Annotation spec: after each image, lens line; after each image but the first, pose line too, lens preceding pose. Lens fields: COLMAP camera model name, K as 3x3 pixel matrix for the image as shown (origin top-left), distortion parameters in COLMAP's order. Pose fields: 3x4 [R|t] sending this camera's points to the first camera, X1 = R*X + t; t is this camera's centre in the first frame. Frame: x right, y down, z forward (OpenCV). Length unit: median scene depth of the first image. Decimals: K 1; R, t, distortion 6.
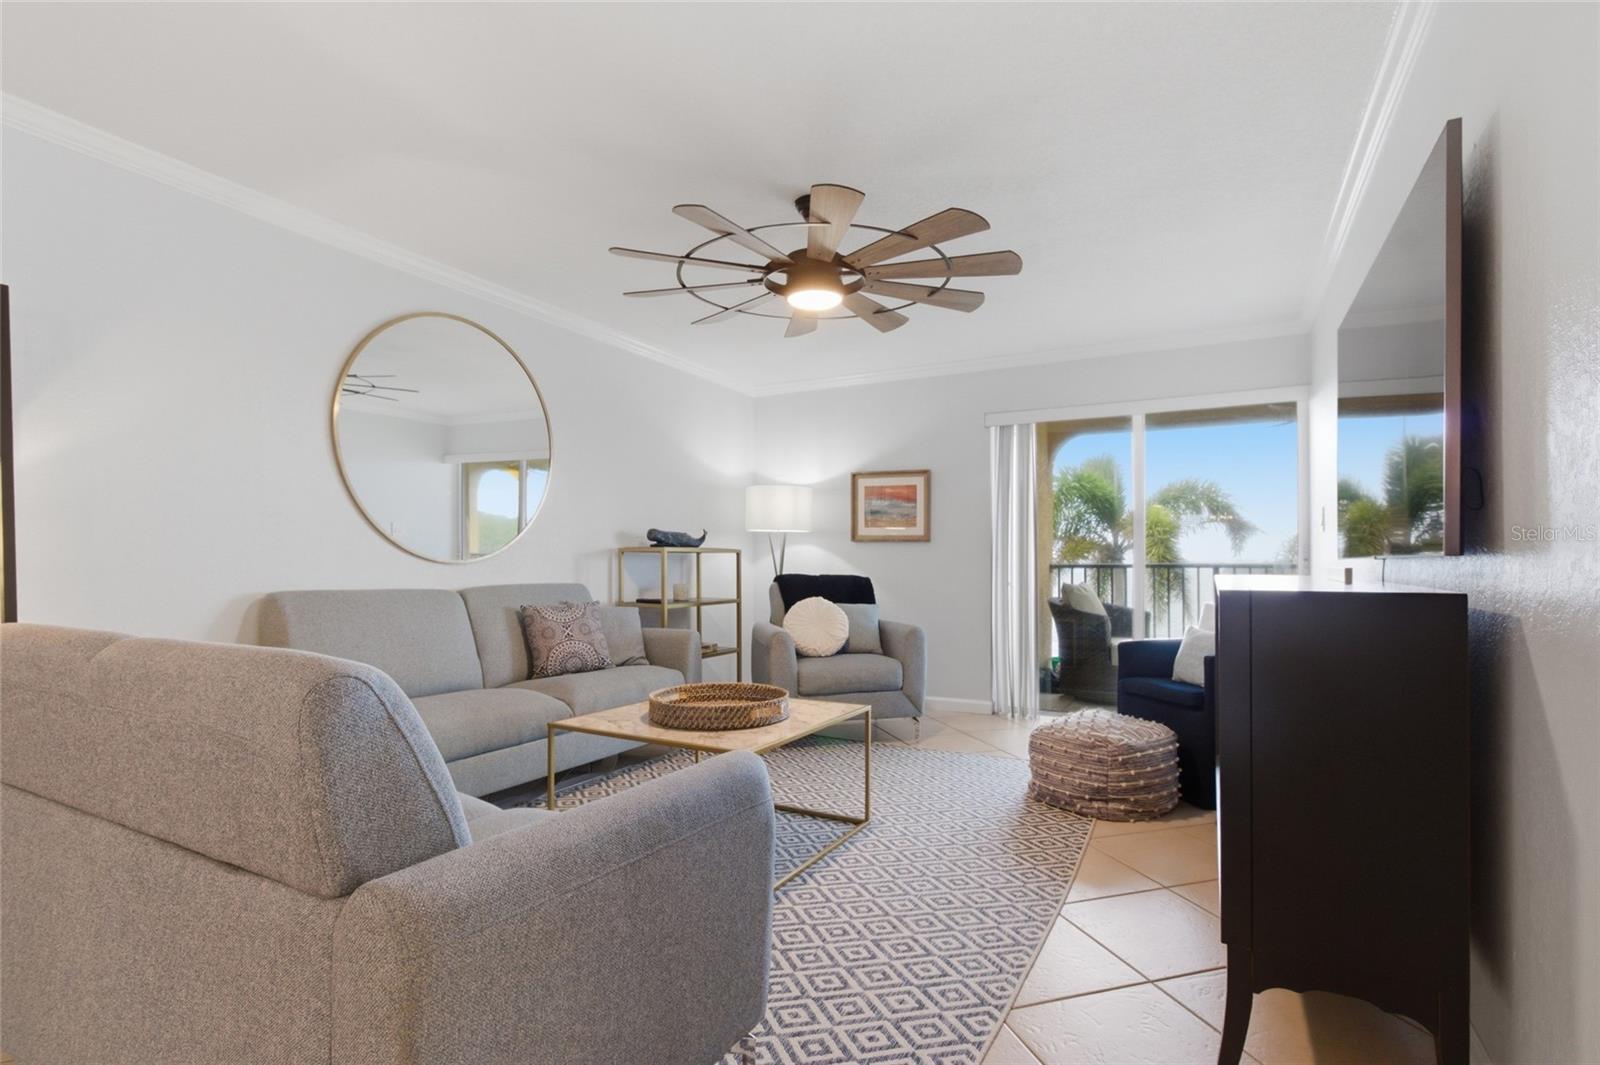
lens RADIAL K [[758.6, 0, 842.1], [0, 758.6, 565.1], [0, 0, 1]] dist [0.001982, 0.000970]
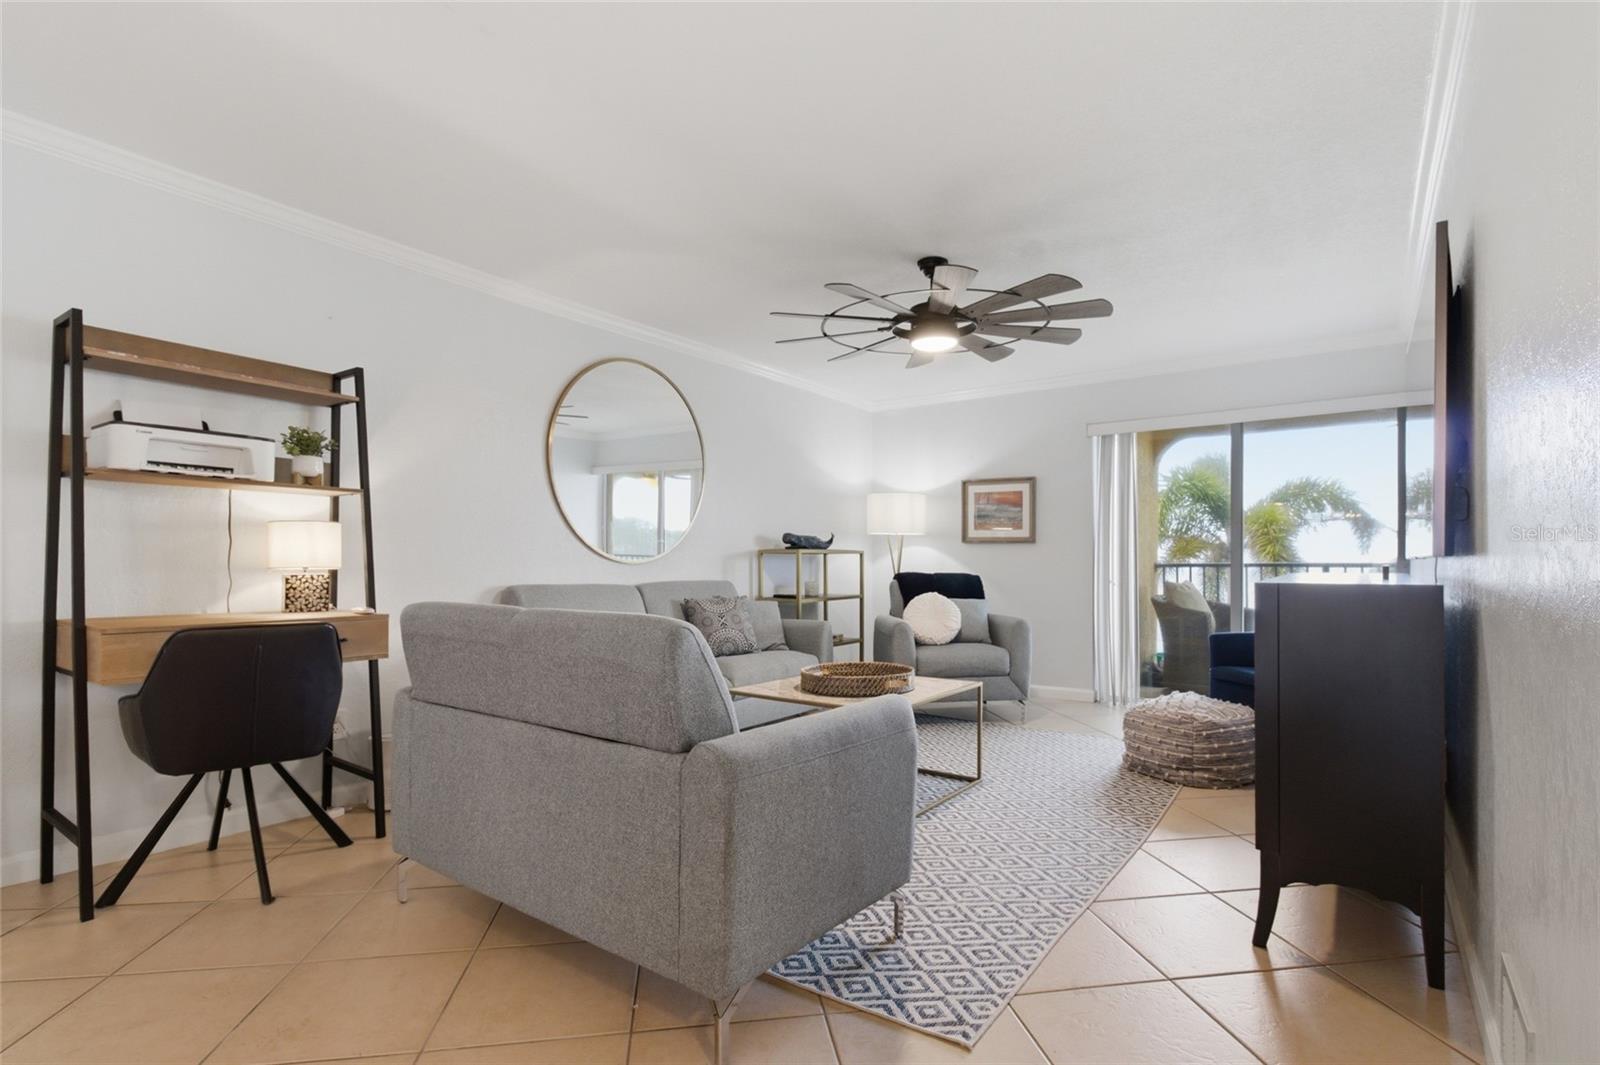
lens RADIAL K [[758.6, 0, 842.1], [0, 758.6, 565.1], [0, 0, 1]] dist [0.001982, 0.000970]
pose [[0.990375, -0.001860, -0.138397, -0.010301], [0.001856, 0.999998, -0.000158, 0.000876], [0.138397, -0.000100, 0.990377, -0.145641]]
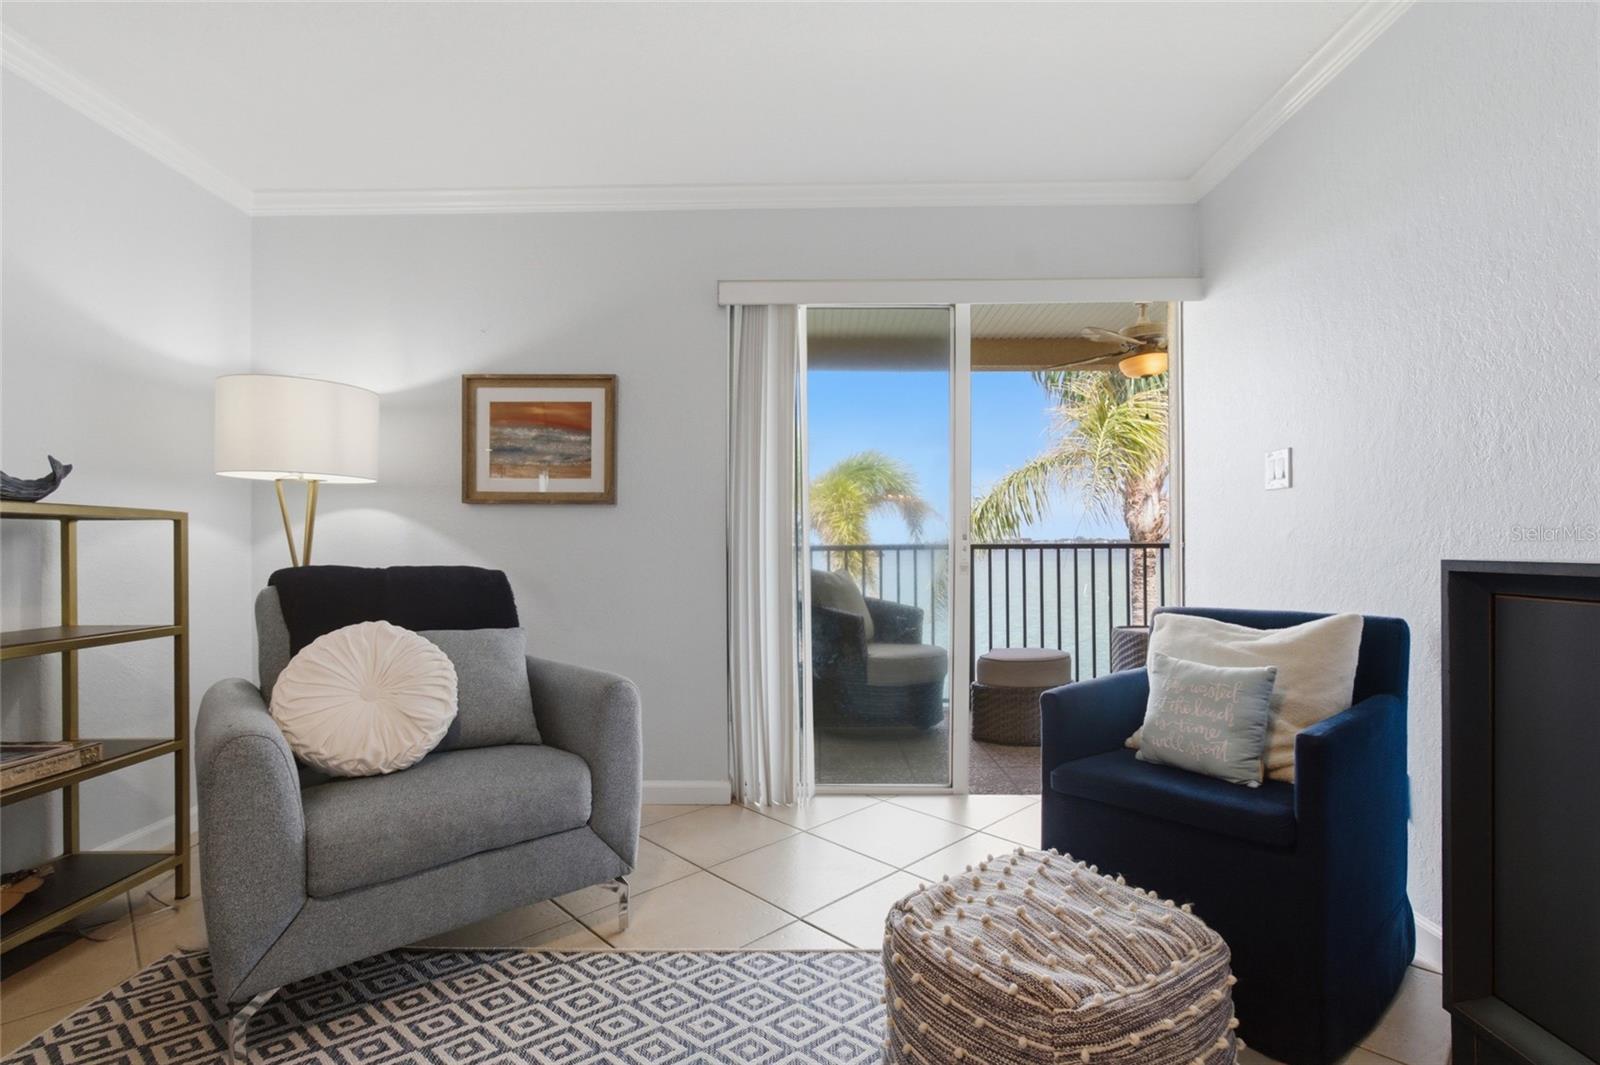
lens RADIAL K [[726.8, 0, 802.6], [0, 726.8, 537.0], [0, 0, 1]] dist [-0.010342, -0.000133]
pose [[0.899829, -0.002446, 0.436236, 0.005765], [0.007989, 0.999909, -0.010872, 0.001067], [-0.436170, 0.013268, 0.899766, 0.556334]]
